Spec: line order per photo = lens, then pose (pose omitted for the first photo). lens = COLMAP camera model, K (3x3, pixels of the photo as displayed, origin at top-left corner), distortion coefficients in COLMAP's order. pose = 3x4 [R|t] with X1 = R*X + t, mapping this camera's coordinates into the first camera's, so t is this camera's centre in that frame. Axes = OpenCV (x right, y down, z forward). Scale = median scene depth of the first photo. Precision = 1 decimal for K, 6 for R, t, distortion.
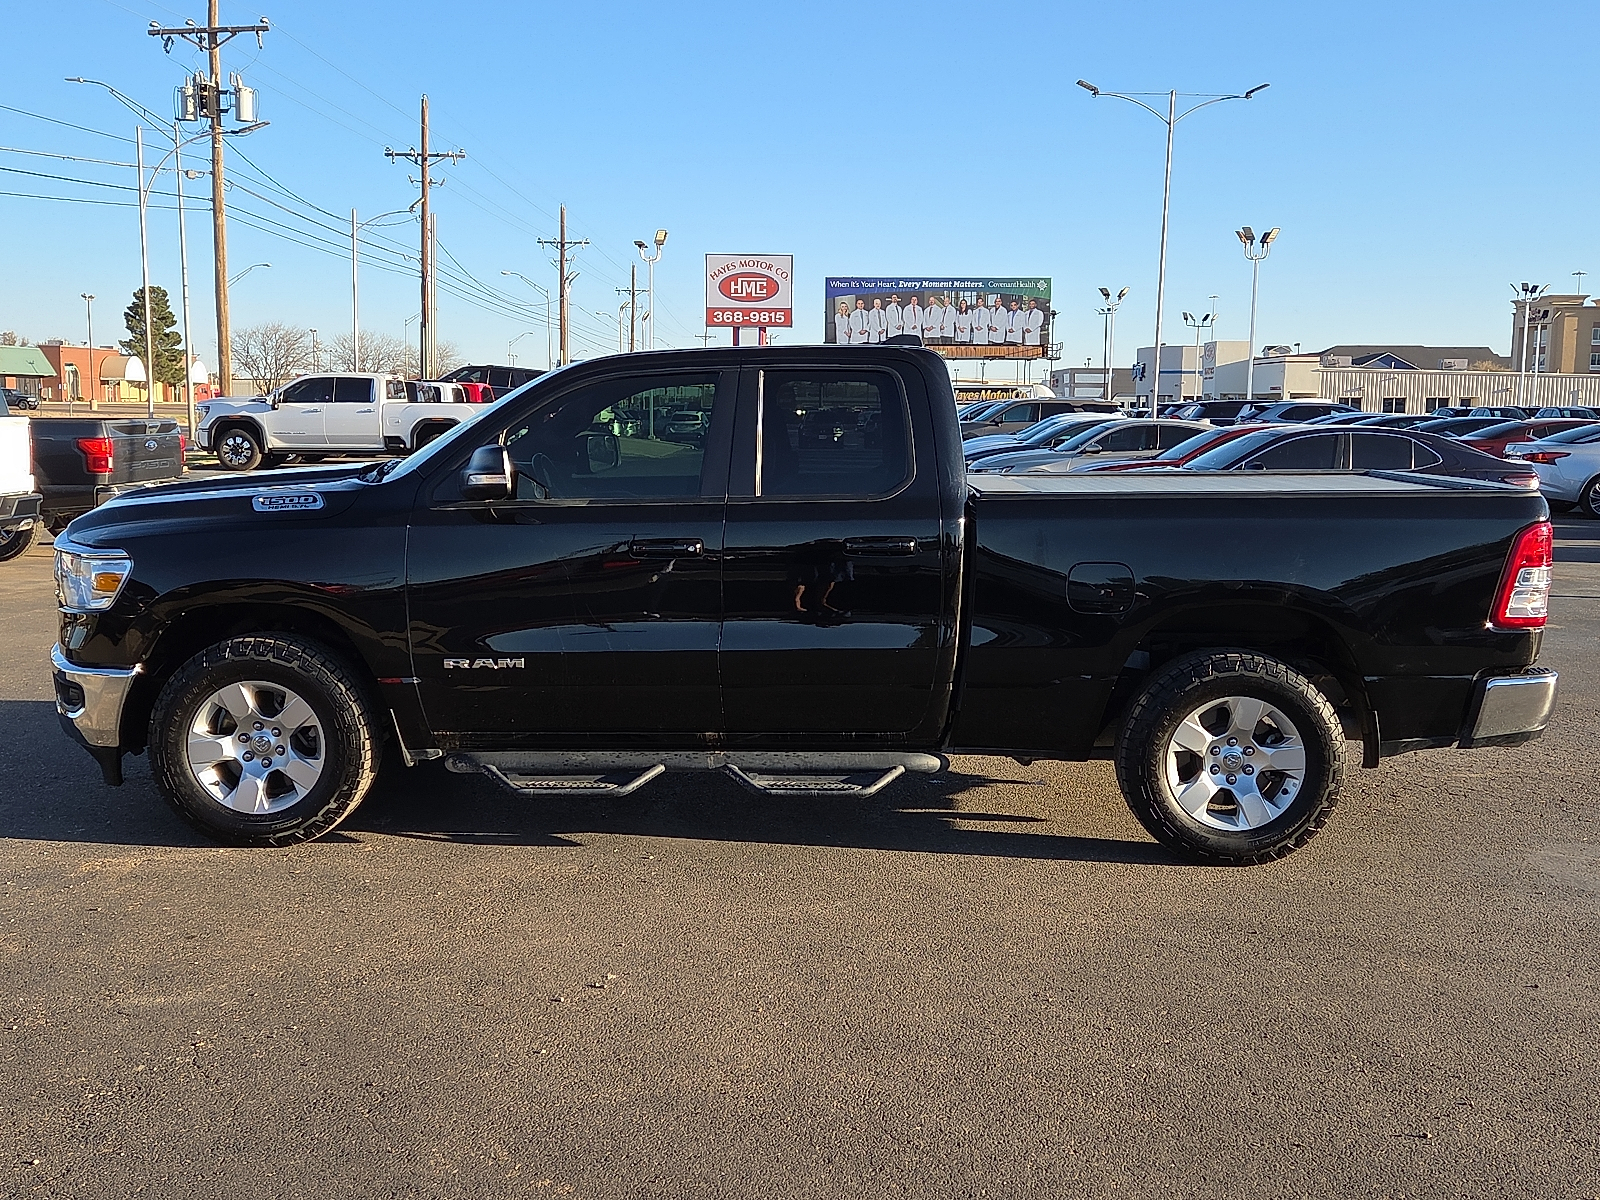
lens RADIAL K [[1595.6, 0, 805.6], [0, 1595.6, 594.6], [0, 0, 1]] dist [0.054851, 0.000000]
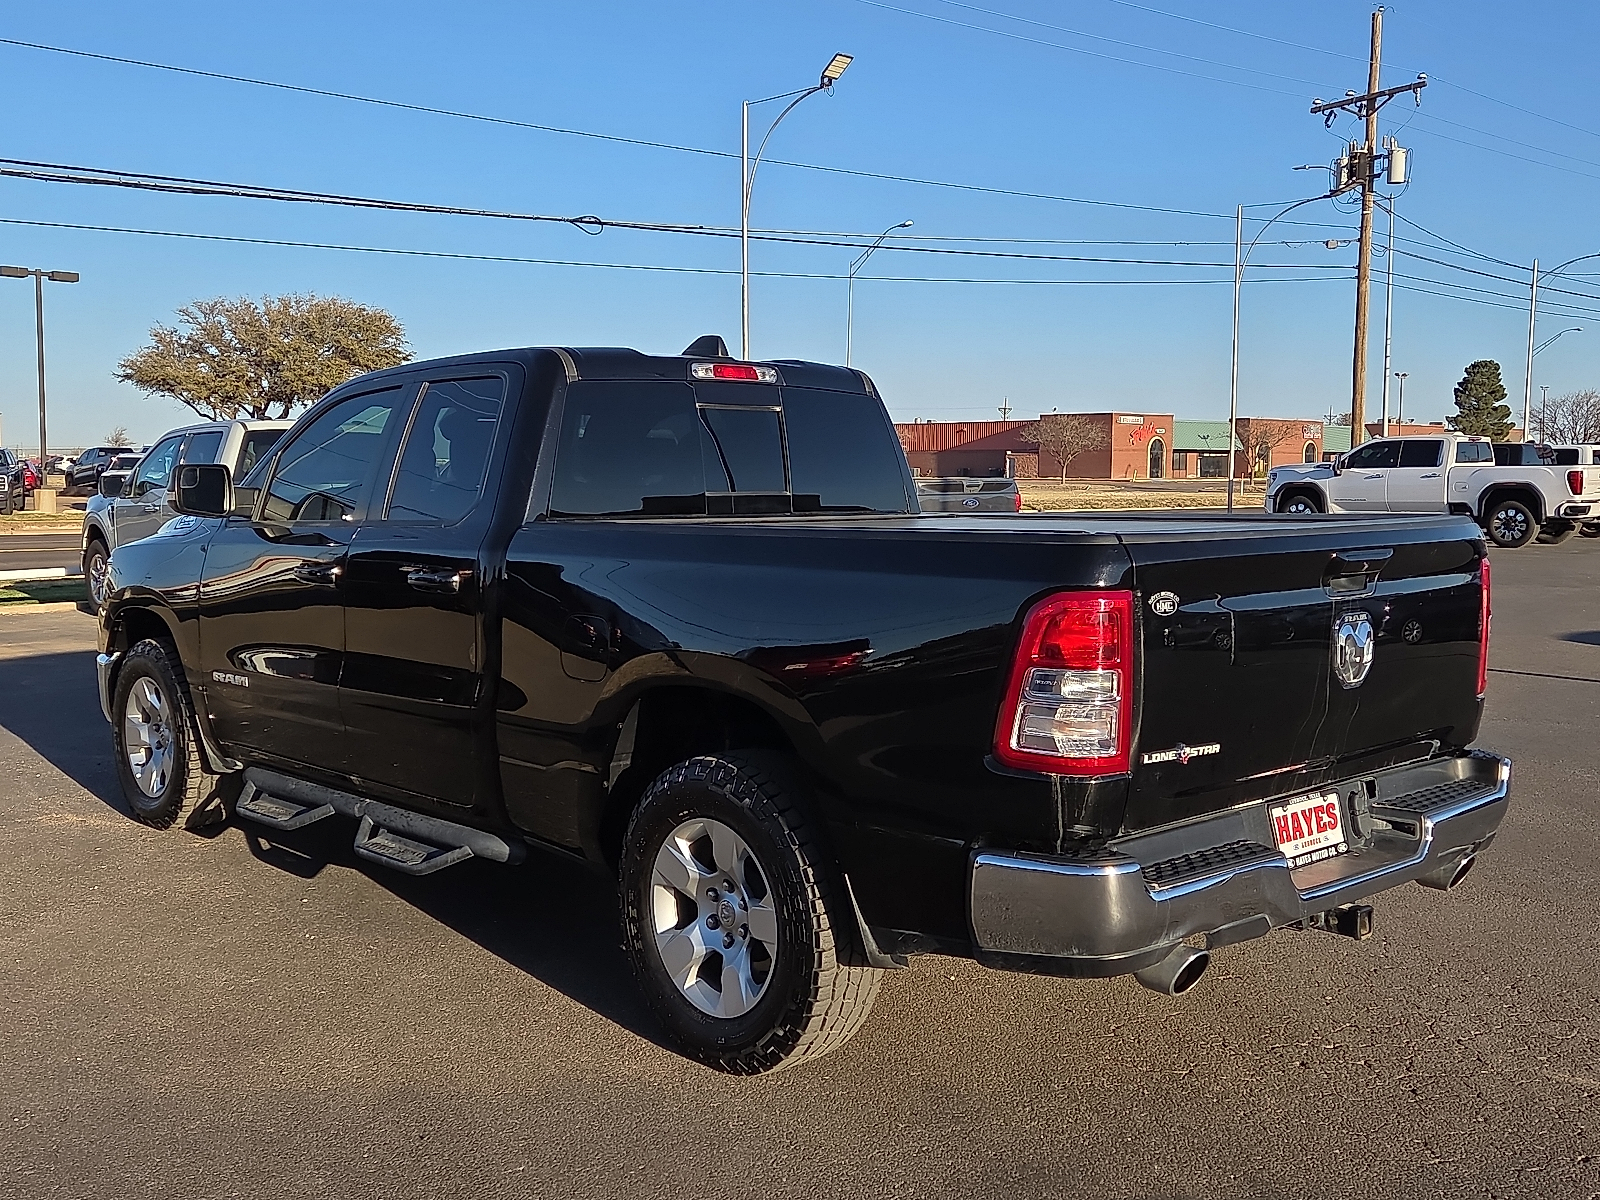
lens RADIAL K [[1595.6, 0, 793.0], [0, 1595.6, 605.9], [0, 0, 1]] dist [0.054851, 0.000000]
pose [[0.697396, 0.053679, -0.714673, 0.110113], [-0.081966, 0.996622, -0.005129, -0.003913], [0.711983, 0.062156, 0.699440, 0.075356]]
